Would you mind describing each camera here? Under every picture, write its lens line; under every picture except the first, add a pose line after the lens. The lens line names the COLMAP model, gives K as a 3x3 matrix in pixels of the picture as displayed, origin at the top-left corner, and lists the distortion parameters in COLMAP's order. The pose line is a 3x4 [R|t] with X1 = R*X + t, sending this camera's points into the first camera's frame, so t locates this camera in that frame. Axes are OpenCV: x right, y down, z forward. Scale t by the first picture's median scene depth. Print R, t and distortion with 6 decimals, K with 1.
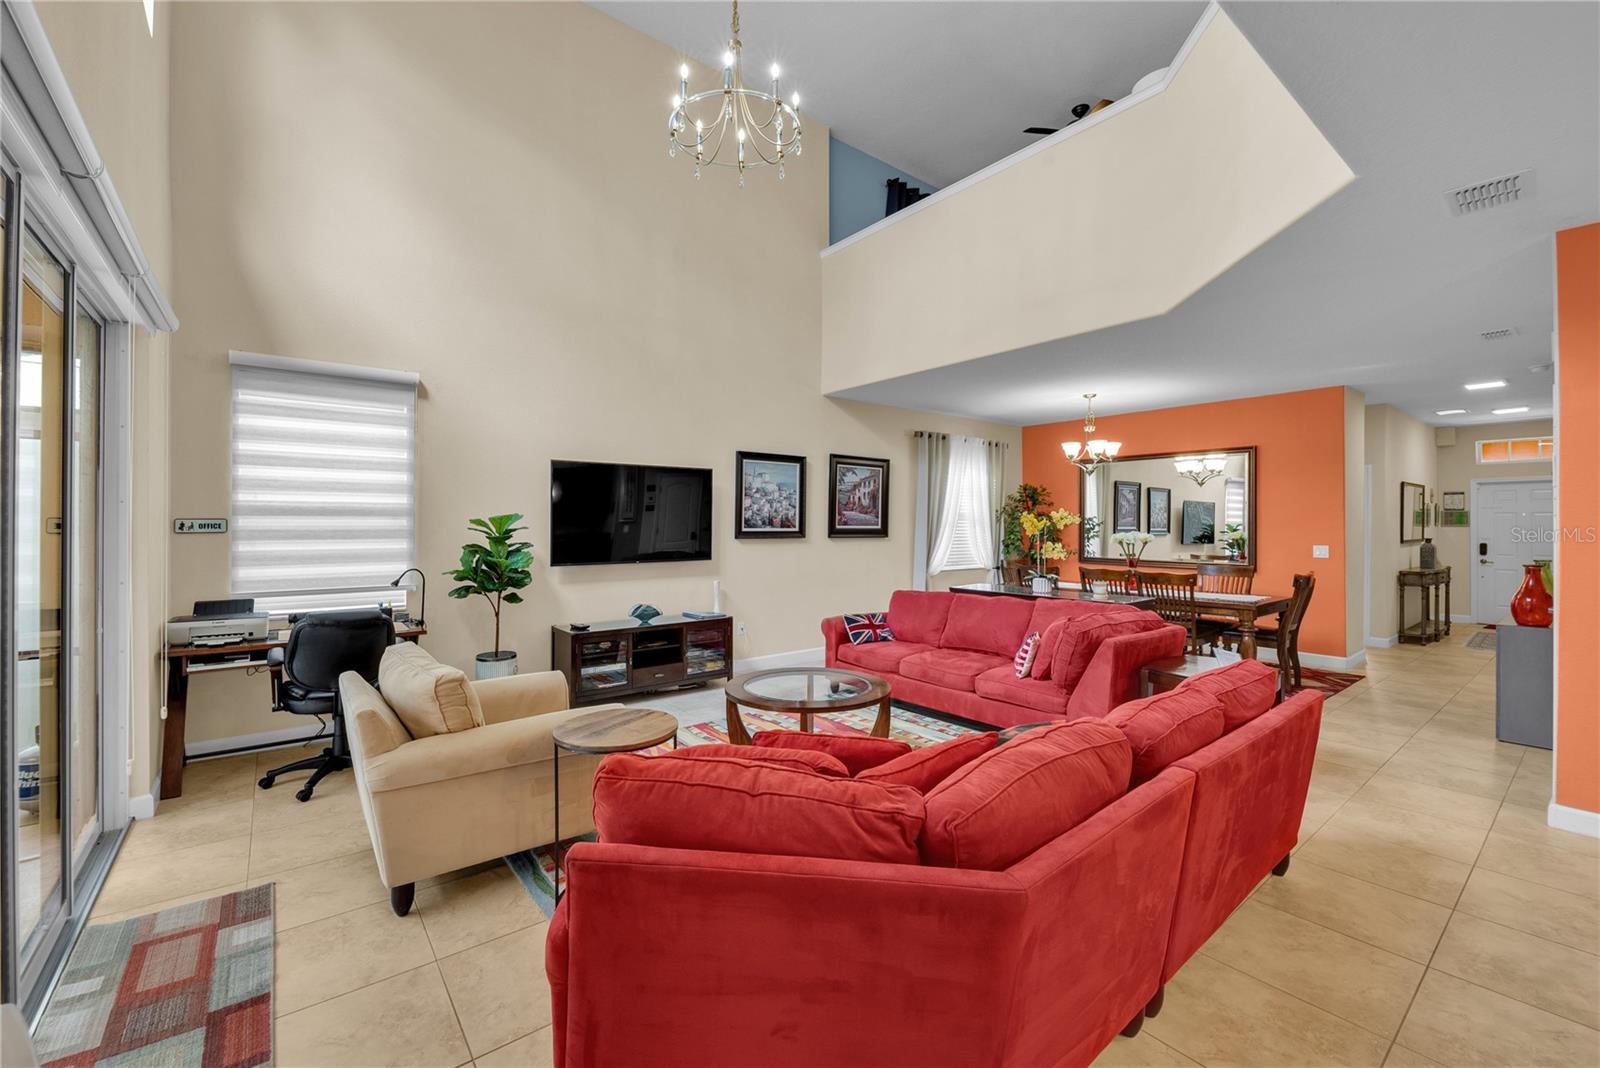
lens RADIAL K [[653.7, 0, 795.0], [0, 653.7, 516.2], [0, 0, 1]] dist [0.000041, -0.000122]
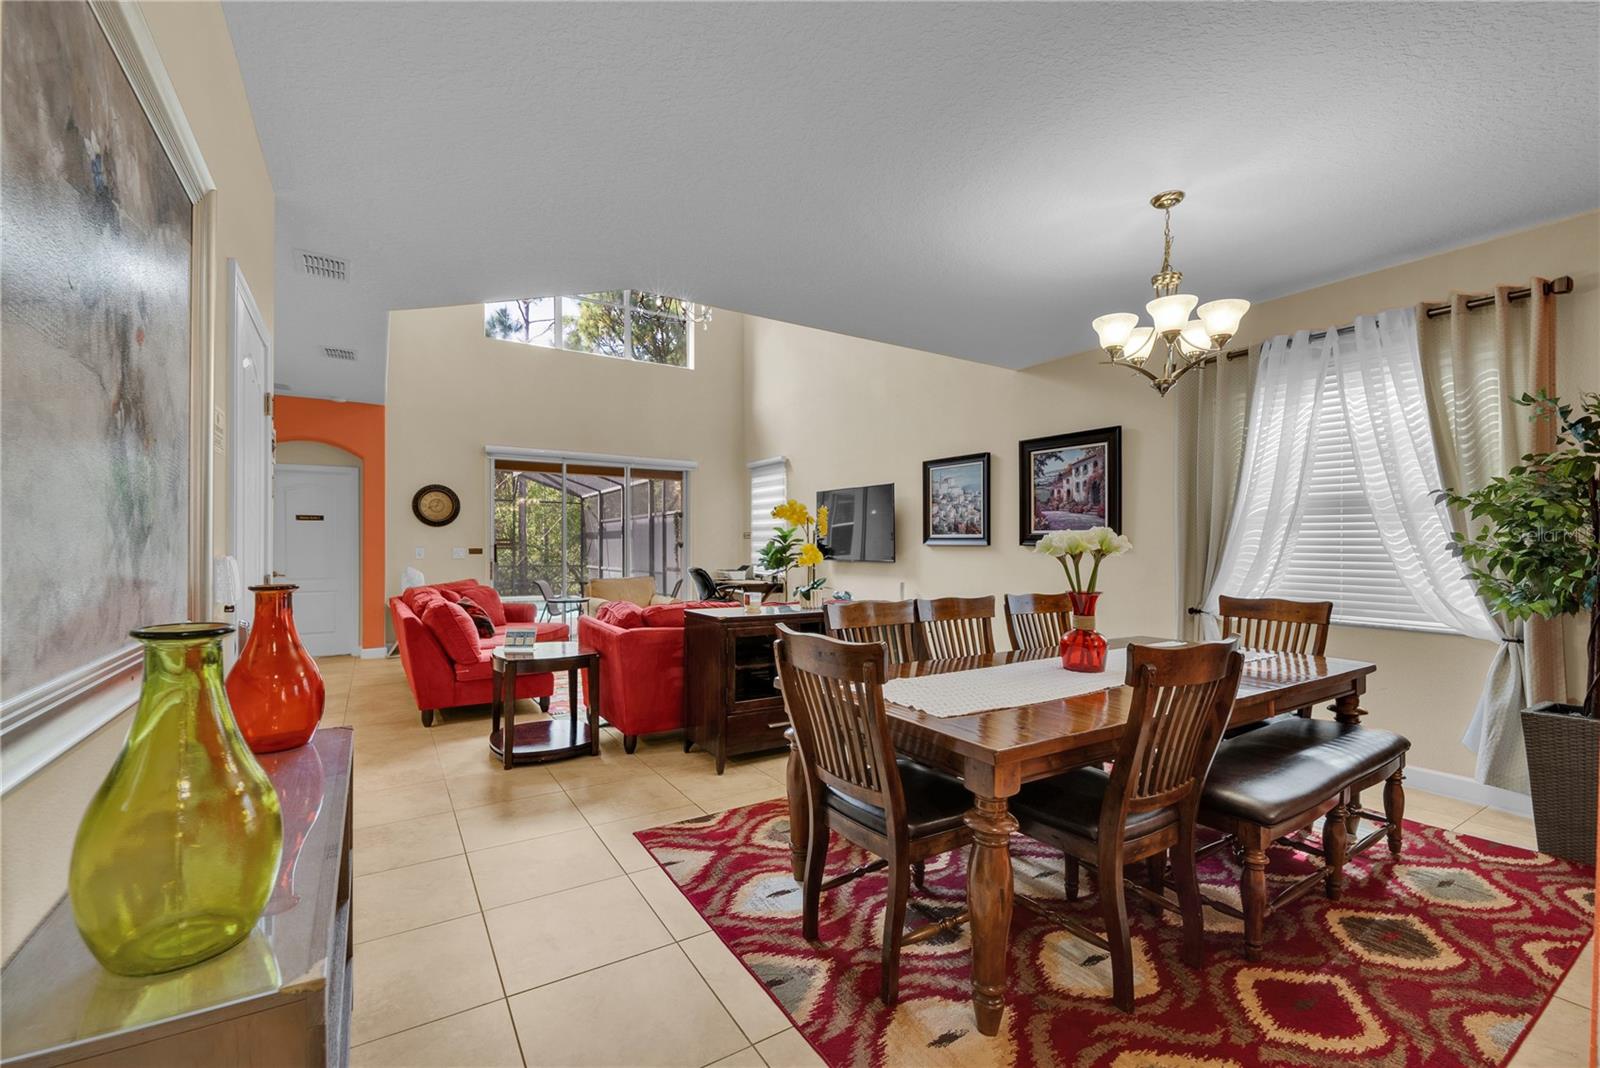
lens RADIAL K [[671.8, 0, 798.6], [0, 671.8, 549.9], [0, 0, 1]] dist [0.000771, 0.000065]
pose [[-0.109707, 0.004415, -0.993954, 0.982642], [0.003998, 0.999984, 0.004001, 0.036612], [0.993956, -0.003534, -0.109723, 0.890635]]
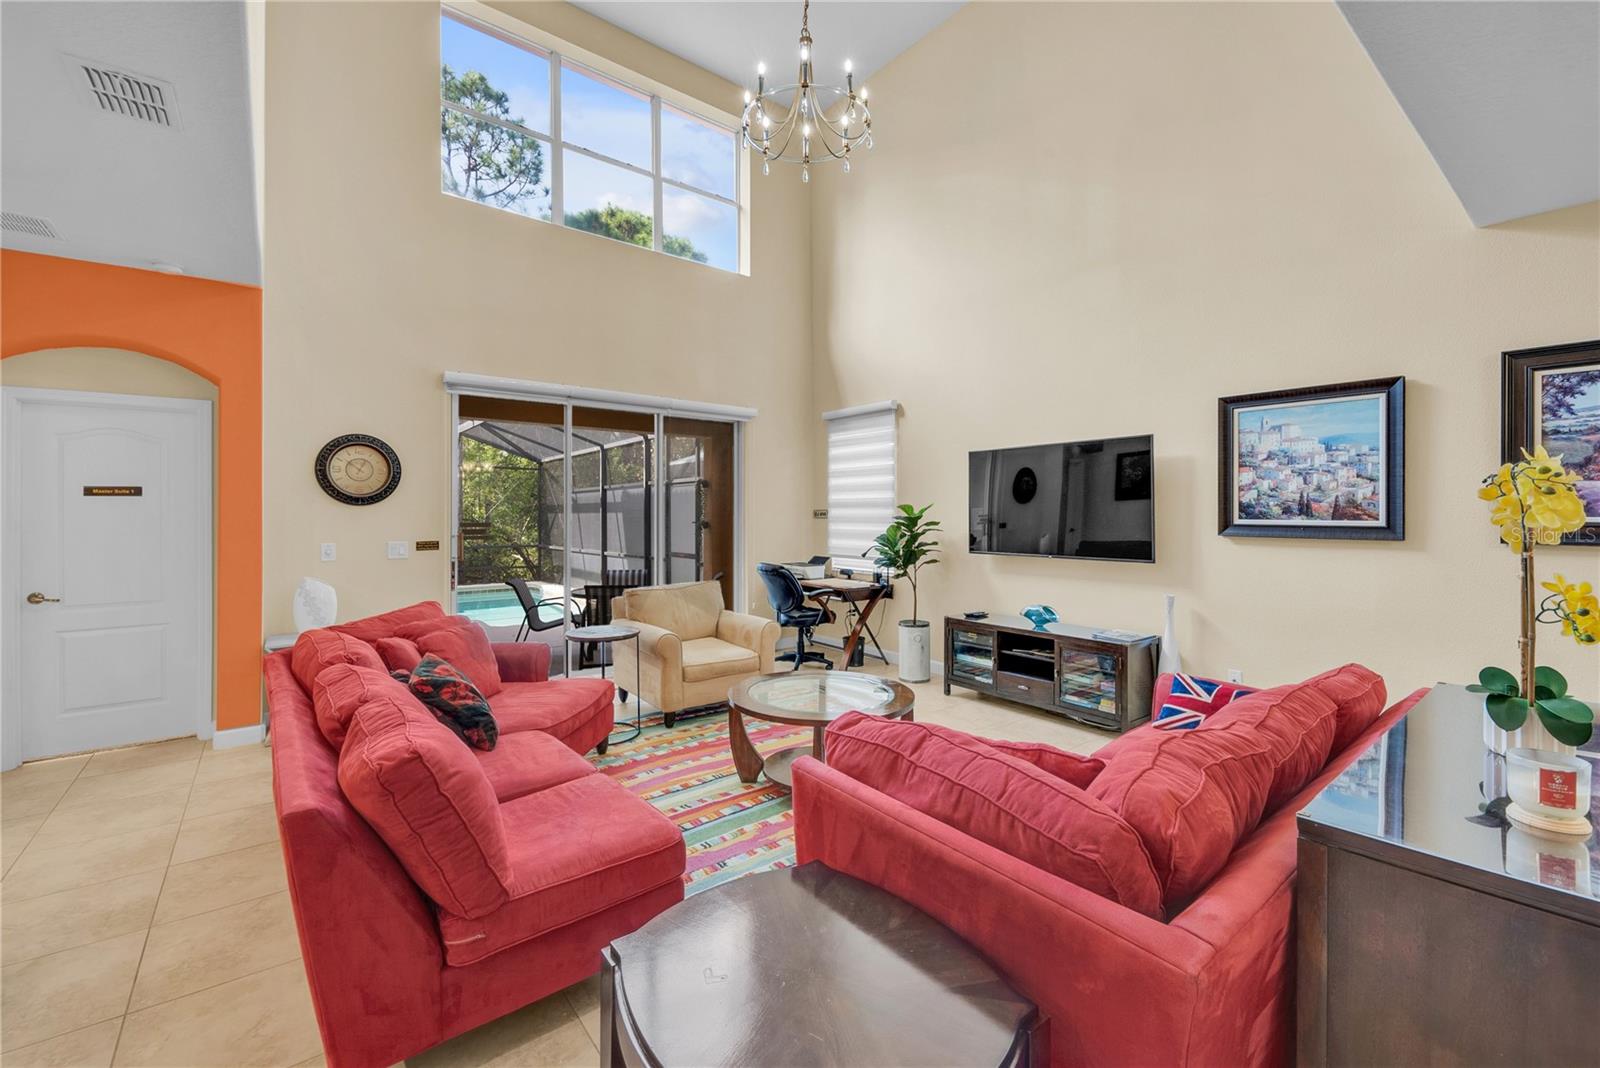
lens RADIAL K [[668.1, 0, 798.7], [0, 668.1, 513.8], [0, 0, 1]] dist [0.001134, 0.000026]
pose [[-0.007887, -0.002240, -0.999966, 0.550147], [0.008243, 0.999963, -0.002305, 0.010864], [0.999935, -0.008261, -0.007868, 0.576689]]
